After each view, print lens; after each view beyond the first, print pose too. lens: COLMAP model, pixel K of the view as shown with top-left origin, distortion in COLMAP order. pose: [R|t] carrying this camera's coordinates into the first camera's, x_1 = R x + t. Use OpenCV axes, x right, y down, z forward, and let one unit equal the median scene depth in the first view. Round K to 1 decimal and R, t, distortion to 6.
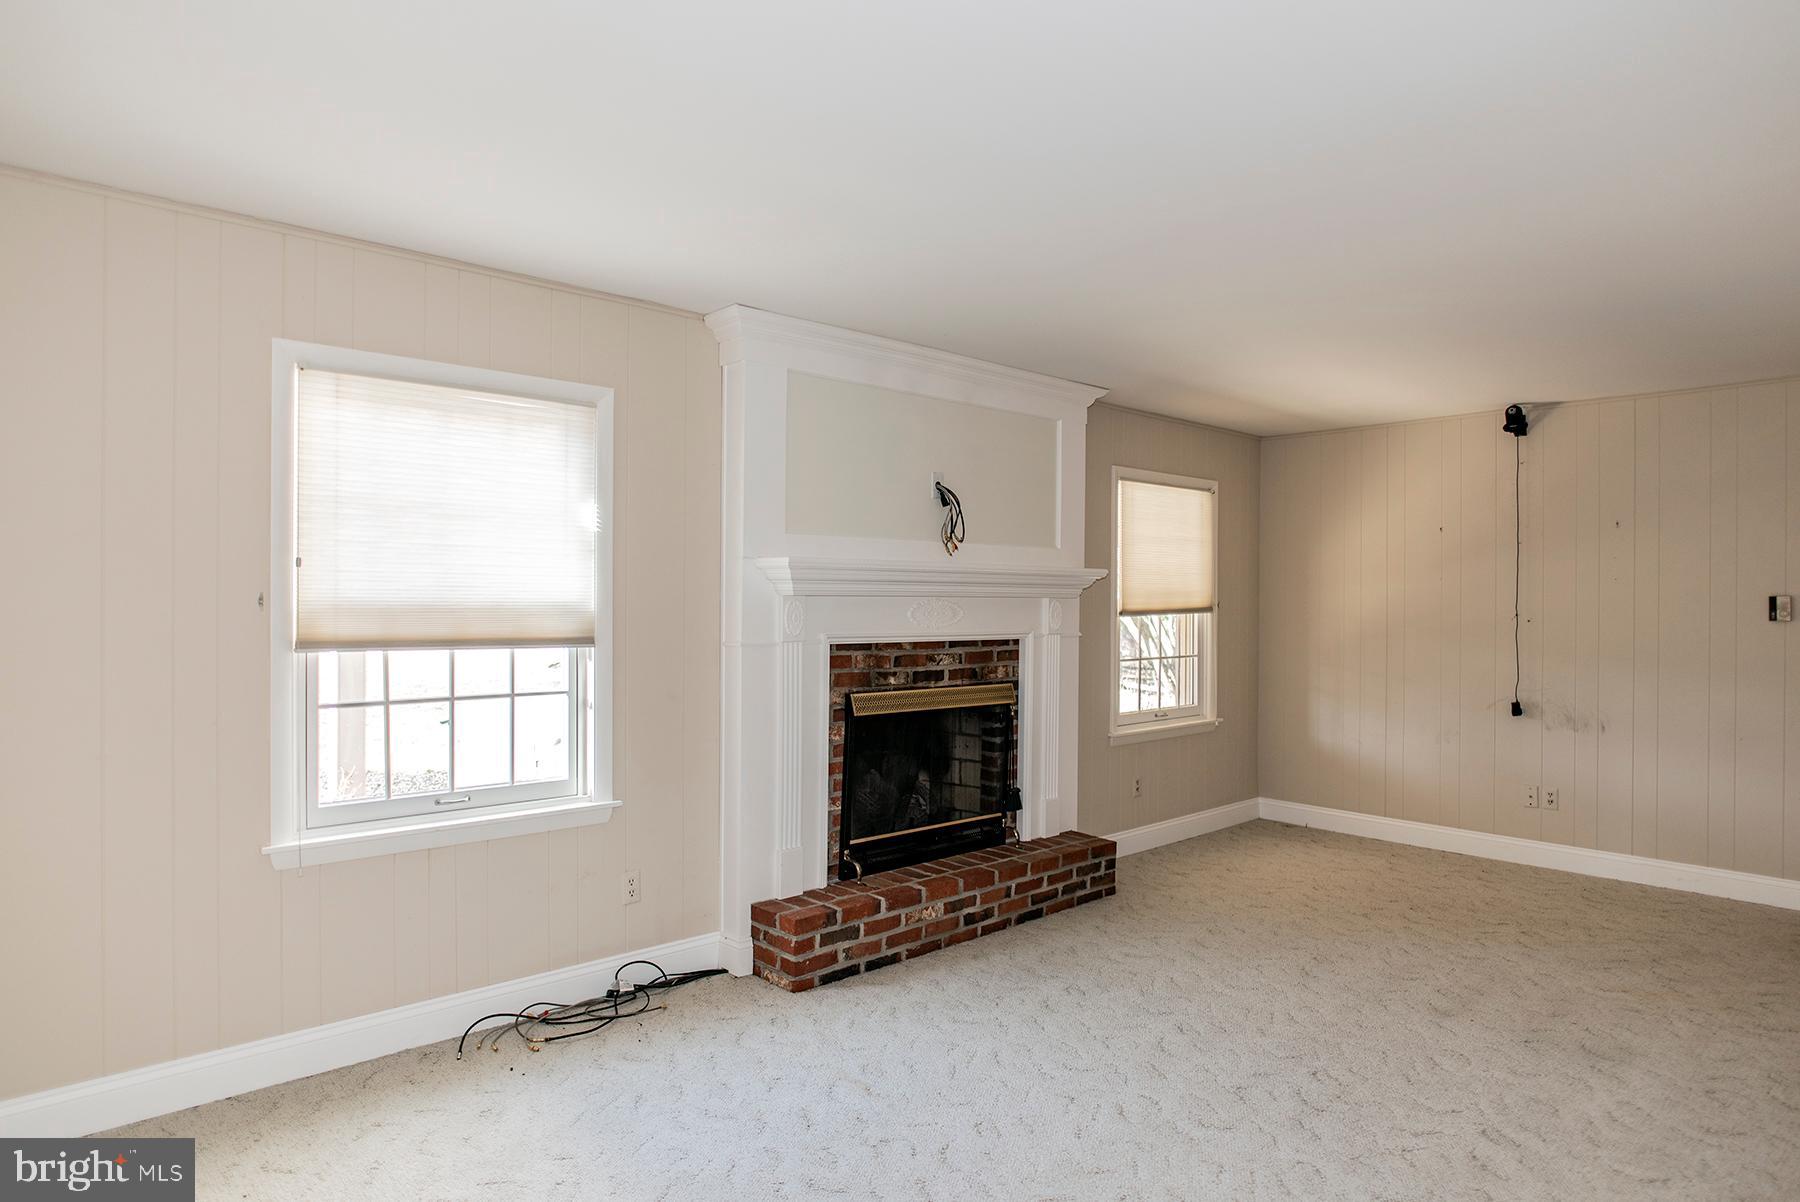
lens RADIAL K [[1137.7, 0, 900.2], [0, 1137.7, 619.0], [0, 0, 1]] dist [-0.000183, 0.000282]
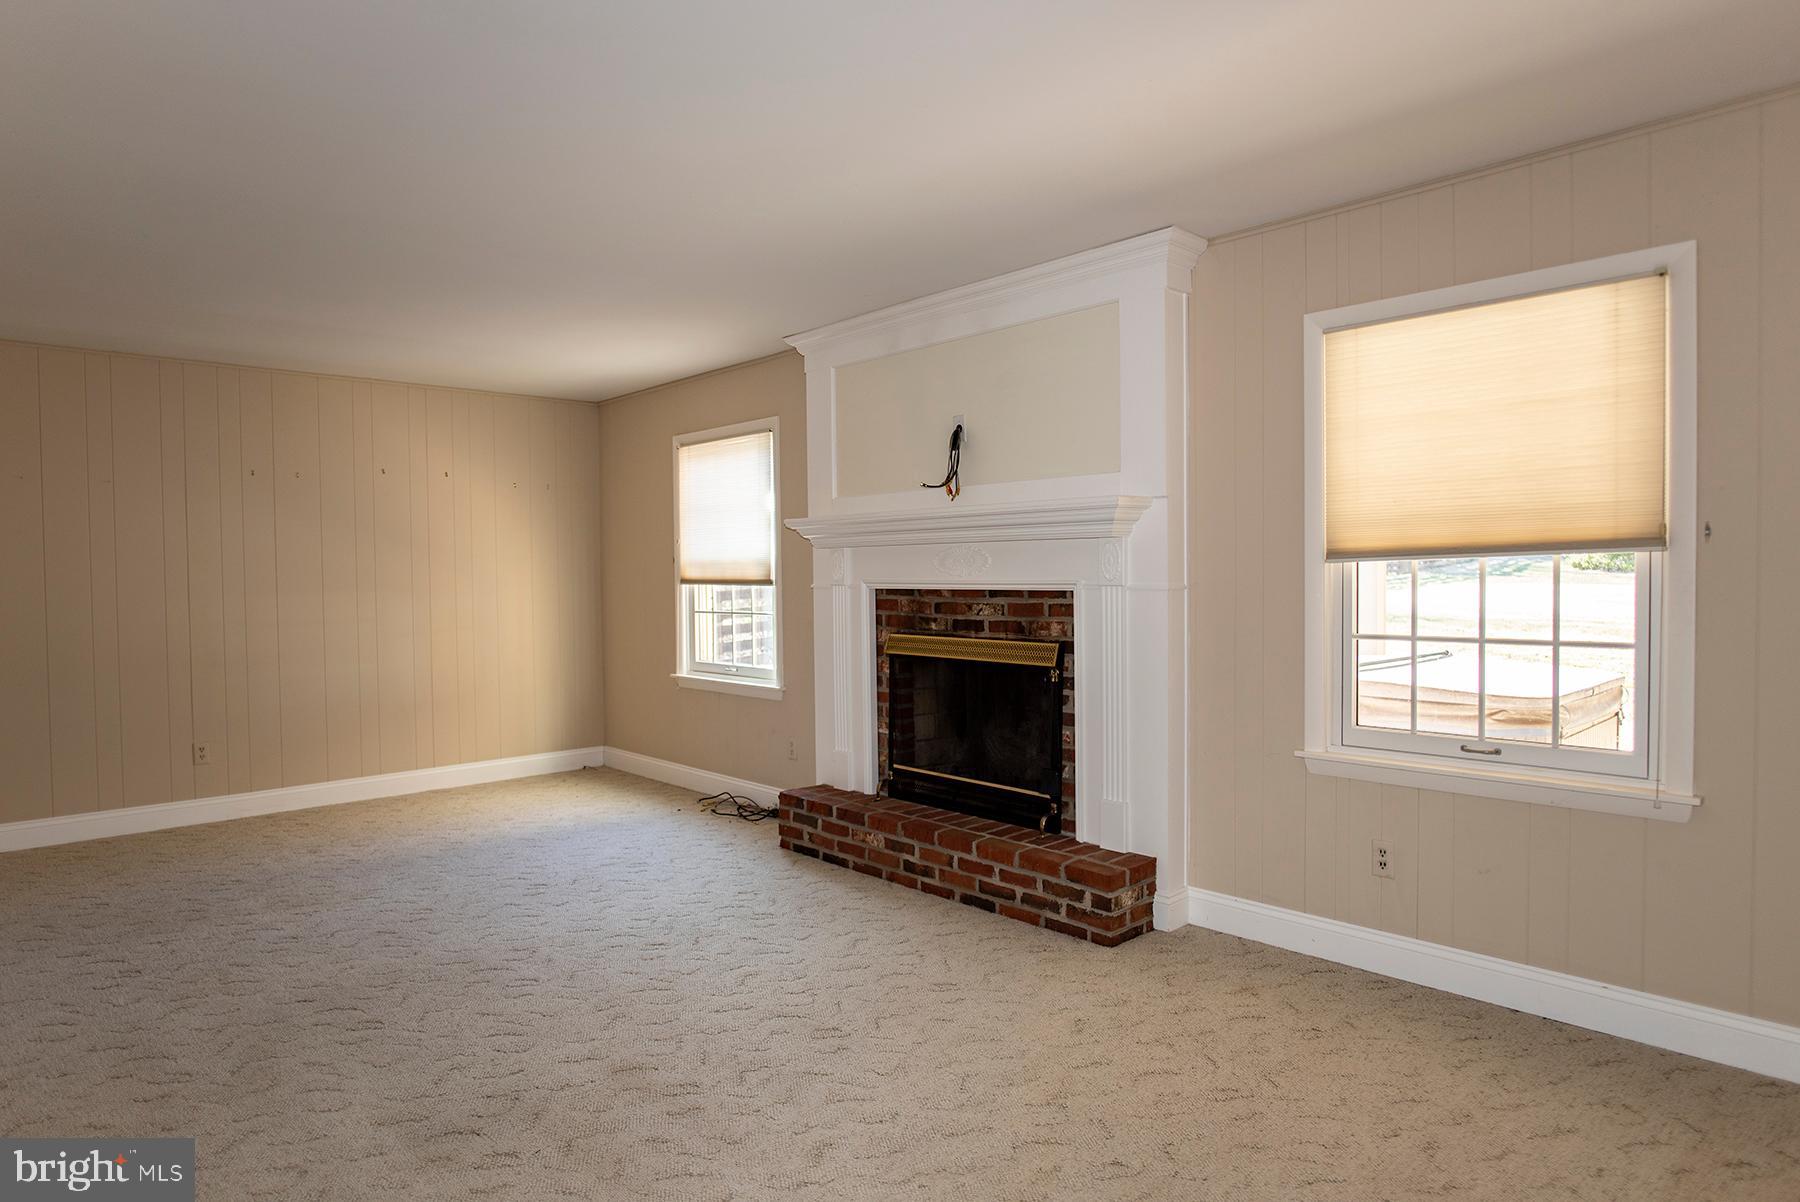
lens RADIAL K [[1204.6, 0, 898.0], [0, 1204.6, 576.9], [0, 0, 1]] dist [-0.005381, 0.001423]
pose [[-0.103587, 0.017394, -0.994468, 1.067580], [0.014090, 0.999772, 0.016020, -0.008820], [0.994521, -0.012352, -0.103809, 1.055775]]
